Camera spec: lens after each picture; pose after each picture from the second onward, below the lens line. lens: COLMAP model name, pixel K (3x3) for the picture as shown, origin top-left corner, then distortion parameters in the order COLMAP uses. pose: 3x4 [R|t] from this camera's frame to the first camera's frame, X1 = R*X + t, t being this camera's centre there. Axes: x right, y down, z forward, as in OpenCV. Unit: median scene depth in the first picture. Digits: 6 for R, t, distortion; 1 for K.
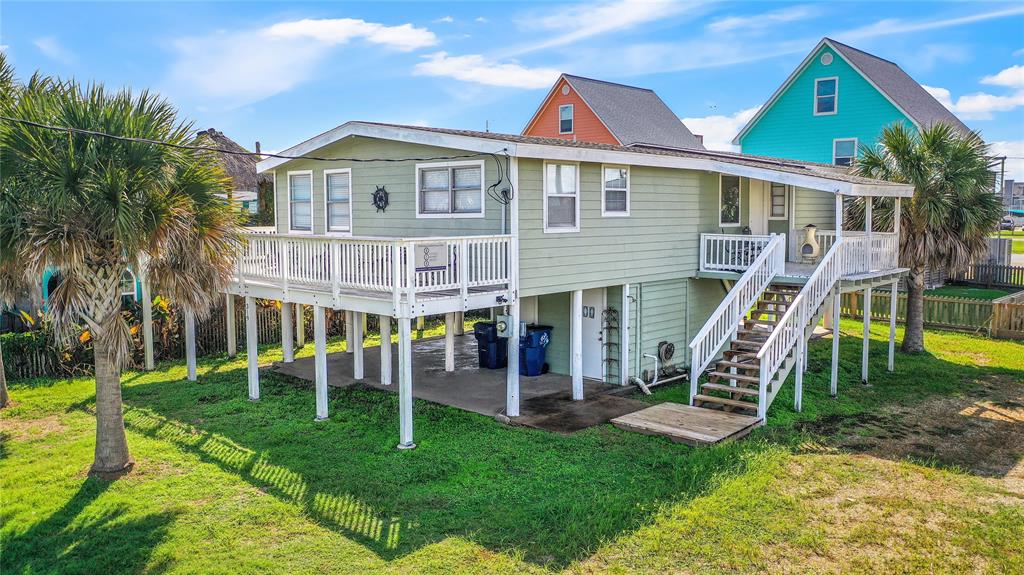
lens RADIAL K [[809.7, 0, 512.0], [0, 809.7, 287.5], [0, 0, 1]] dist [0.008900, 0.006572]
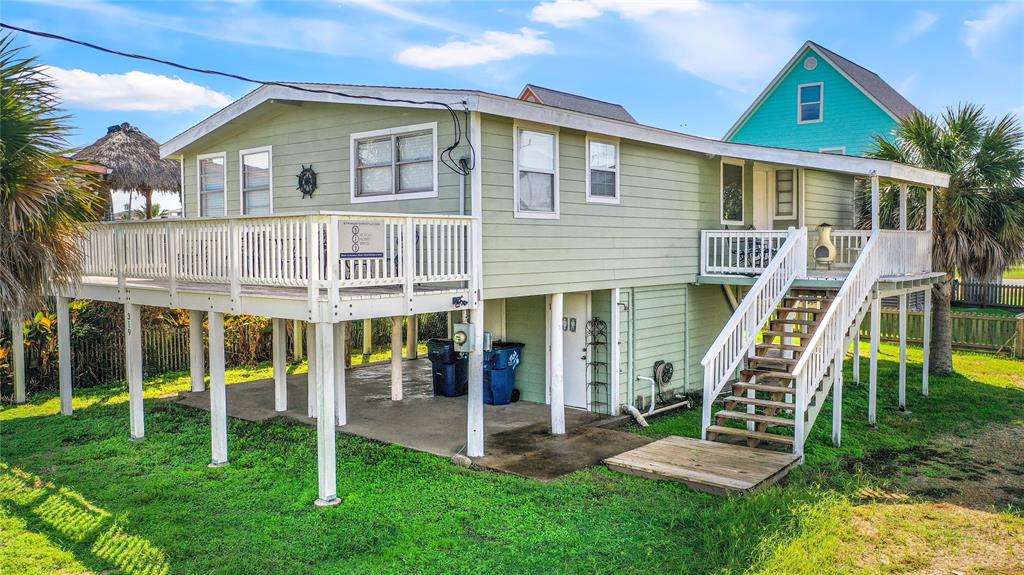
lens RADIAL K [[809.7, 0, 512.0], [0, 809.7, 287.5], [0, 0, 1]] dist [0.008900, 0.006572]
pose [[0.998904, -0.003311, 0.046696, 0.000499], [0.005259, 0.999118, -0.041655, 0.030496], [-0.046517, 0.041855, 0.998040, 0.221670]]
